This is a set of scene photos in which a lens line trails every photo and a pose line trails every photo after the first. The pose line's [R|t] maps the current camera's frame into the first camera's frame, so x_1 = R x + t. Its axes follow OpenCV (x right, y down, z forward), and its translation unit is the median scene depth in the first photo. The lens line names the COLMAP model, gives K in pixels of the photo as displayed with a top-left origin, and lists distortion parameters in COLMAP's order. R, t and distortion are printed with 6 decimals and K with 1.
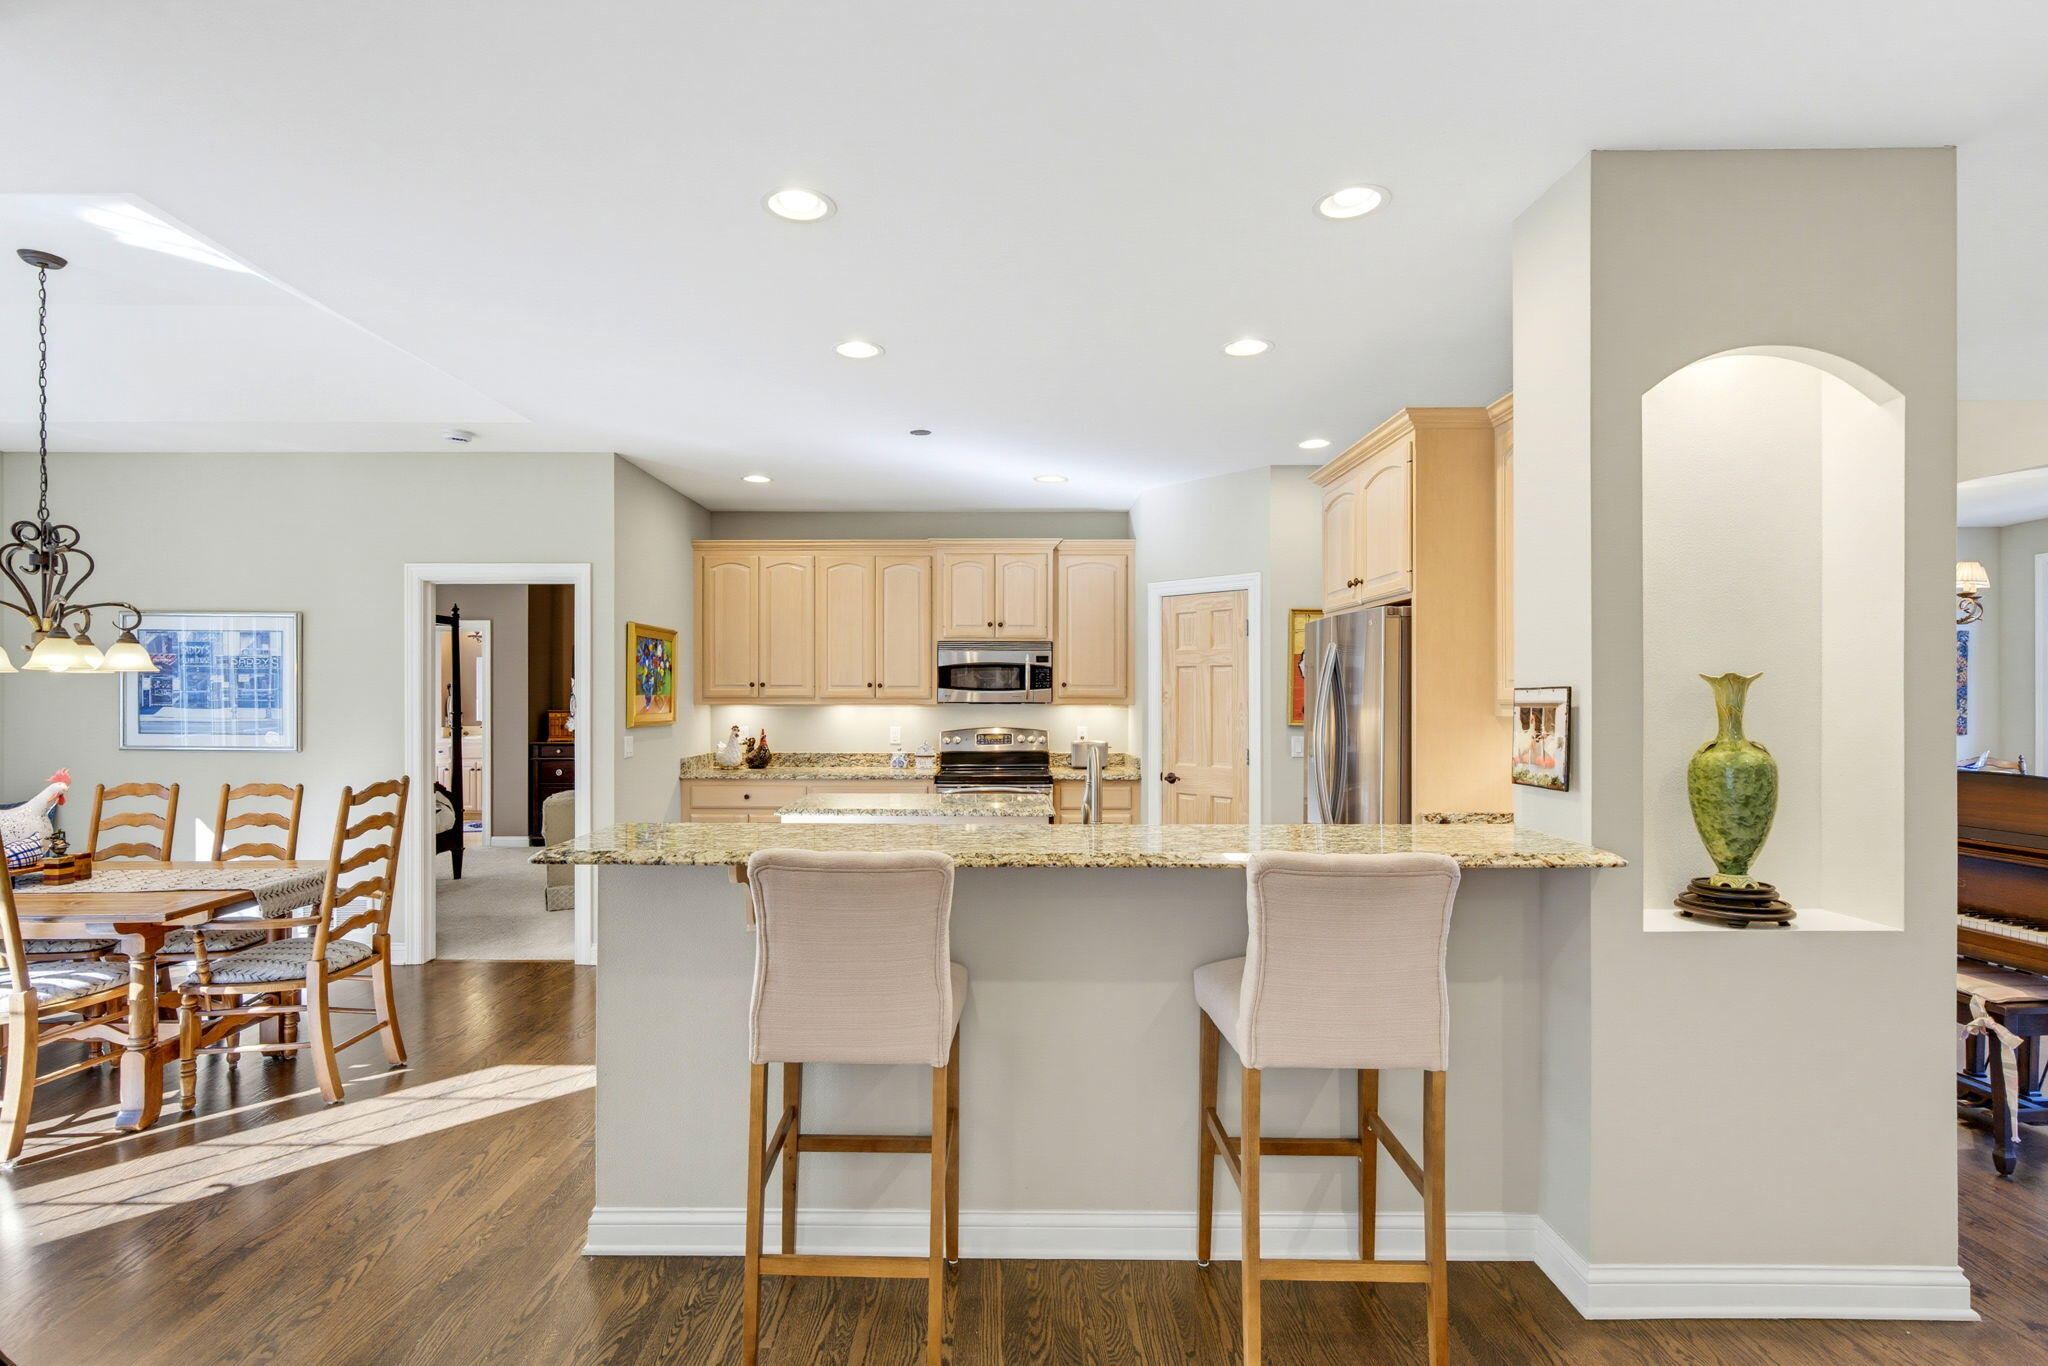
lens RADIAL K [[973.5, 0, 996.8], [0, 973.5, 689.6], [0, 0, 1]] dist [-0.000823, -0.000051]
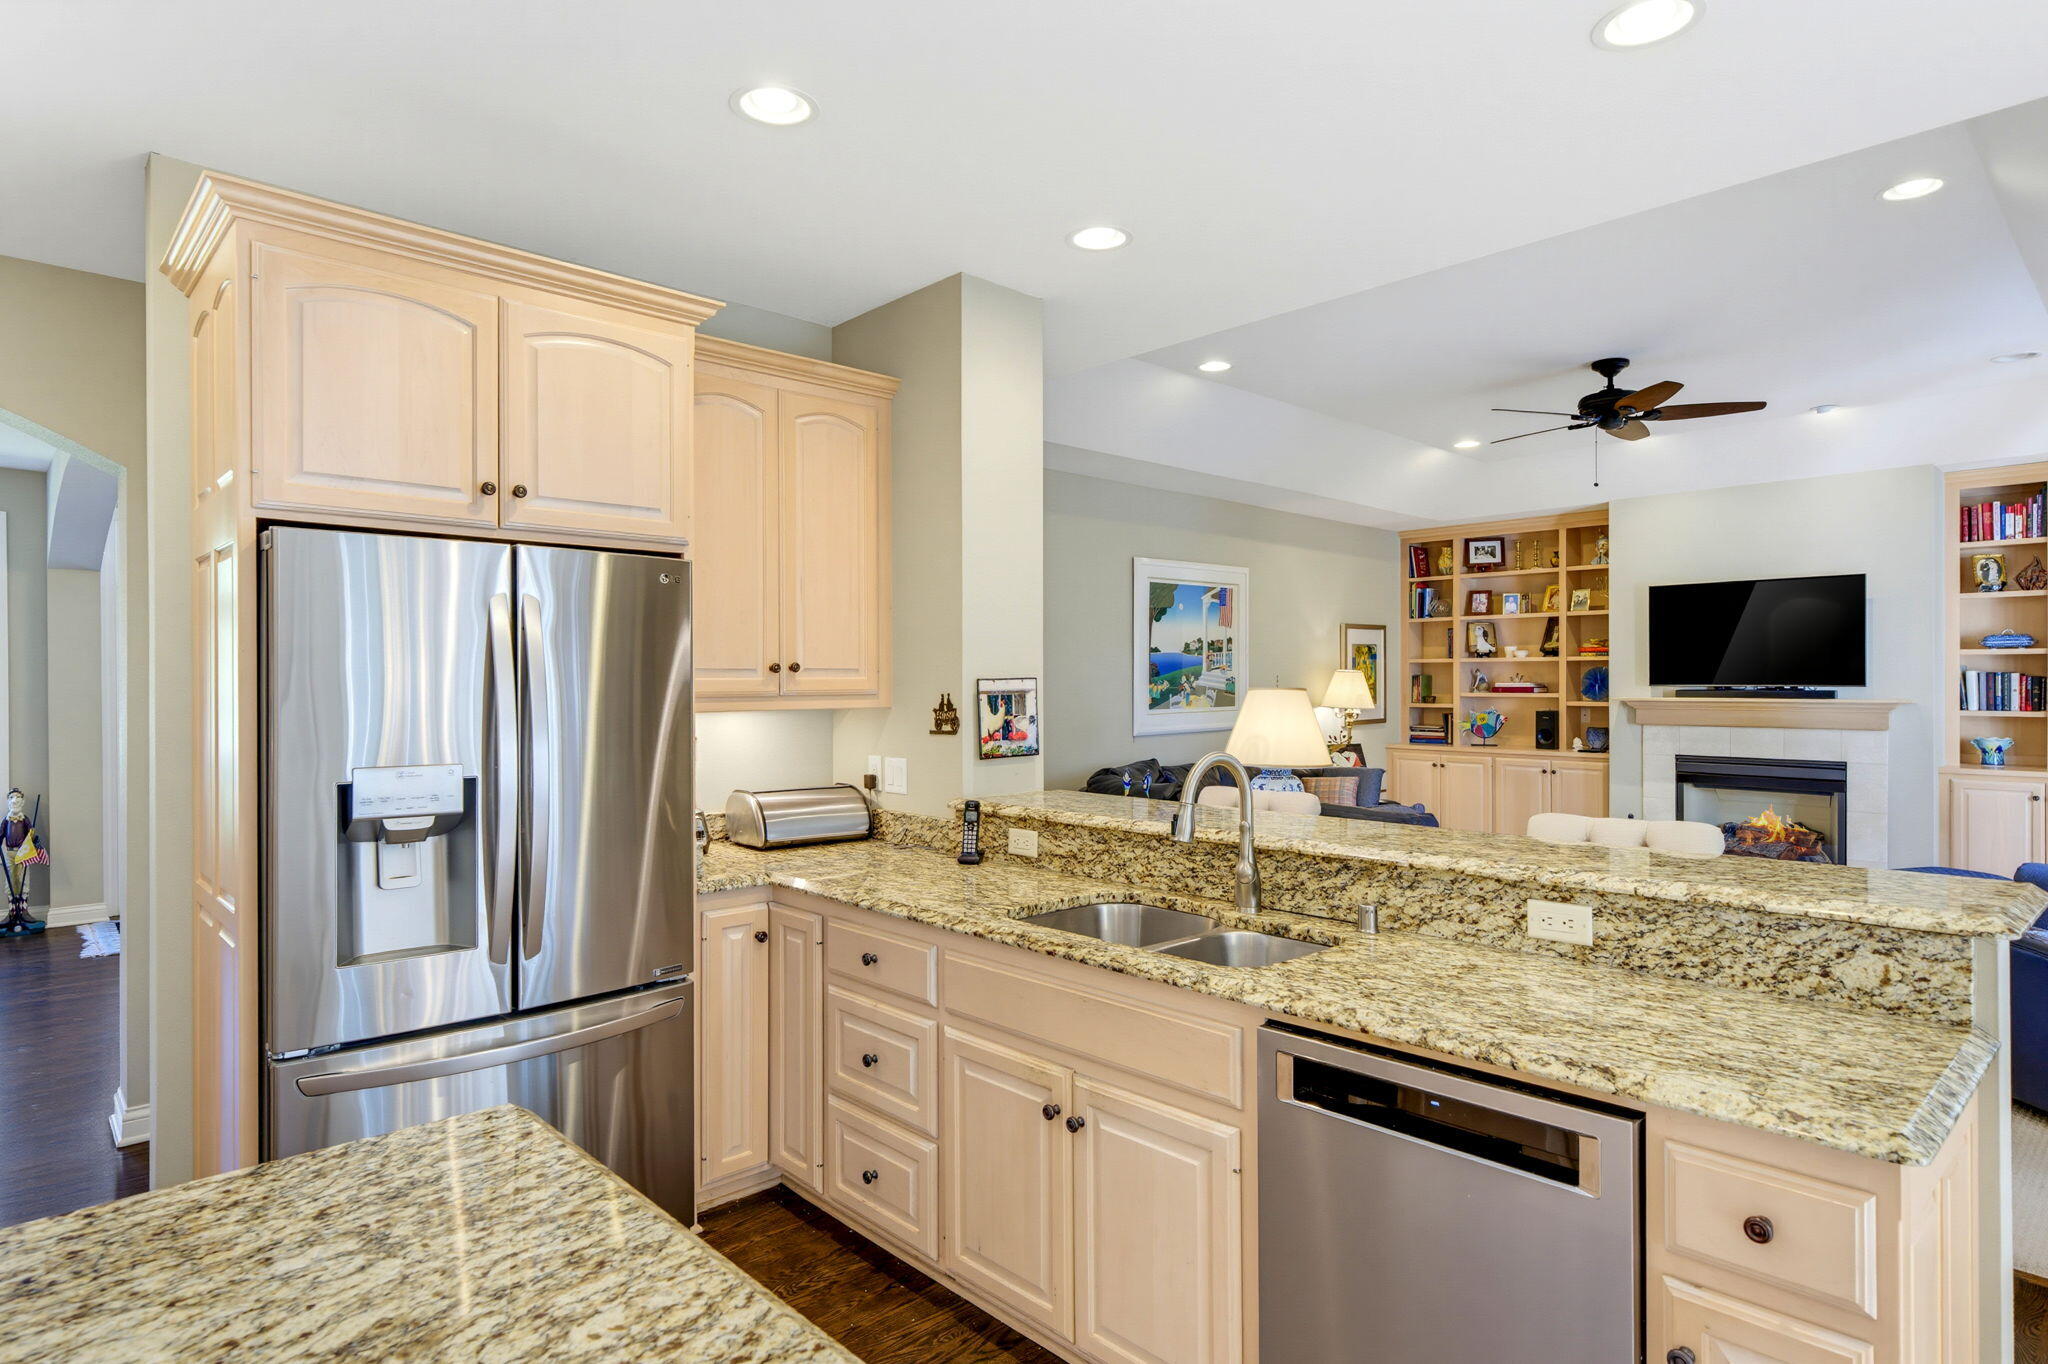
lens RADIAL K [[1118.1, 0, 1024.0], [0, 1118.1, 682.0], [0, 0, 1]] dist [0.001565, 0.000804]
pose [[-0.695596, 0.001961, 0.718430, -0.191652], [0.001049, 0.999998, -0.001714, 0.001805], [-0.718432, -0.000439, -0.695597, 0.765551]]
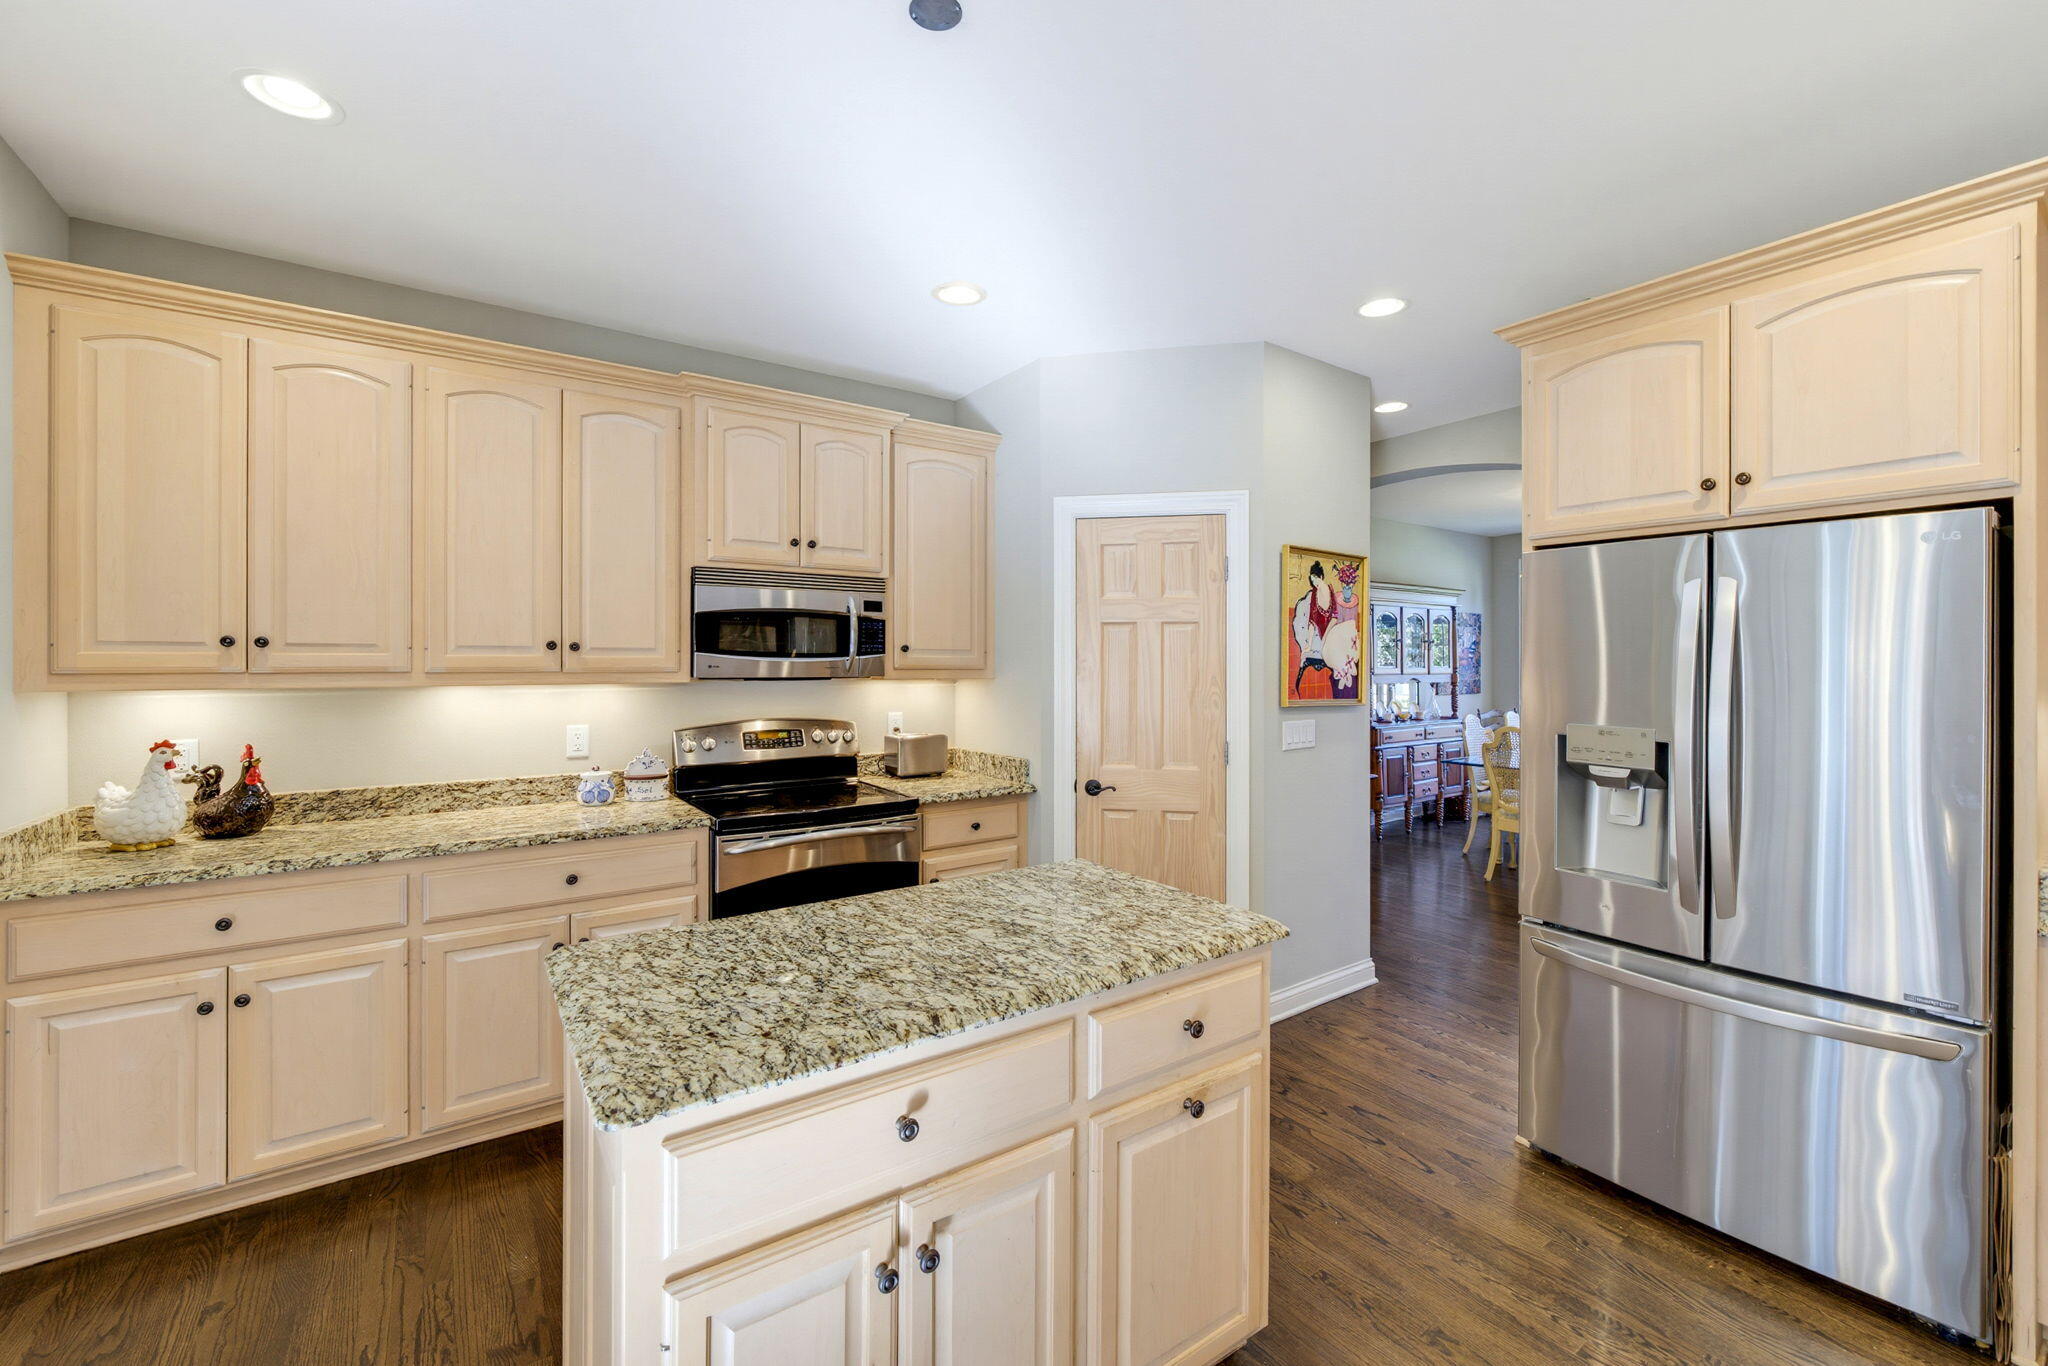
lens RADIAL K [[834.6, 0, 1025.4], [0, 834.6, 659.2], [0, 0, 1]] dist [-0.003746, -0.000065]
pose [[0.811806, 0.001664, 0.583924, -0.182630], [-0.002427, 0.999997, 0.000524, 0.001407], [-0.583922, -0.001843, 0.811808, 0.515776]]
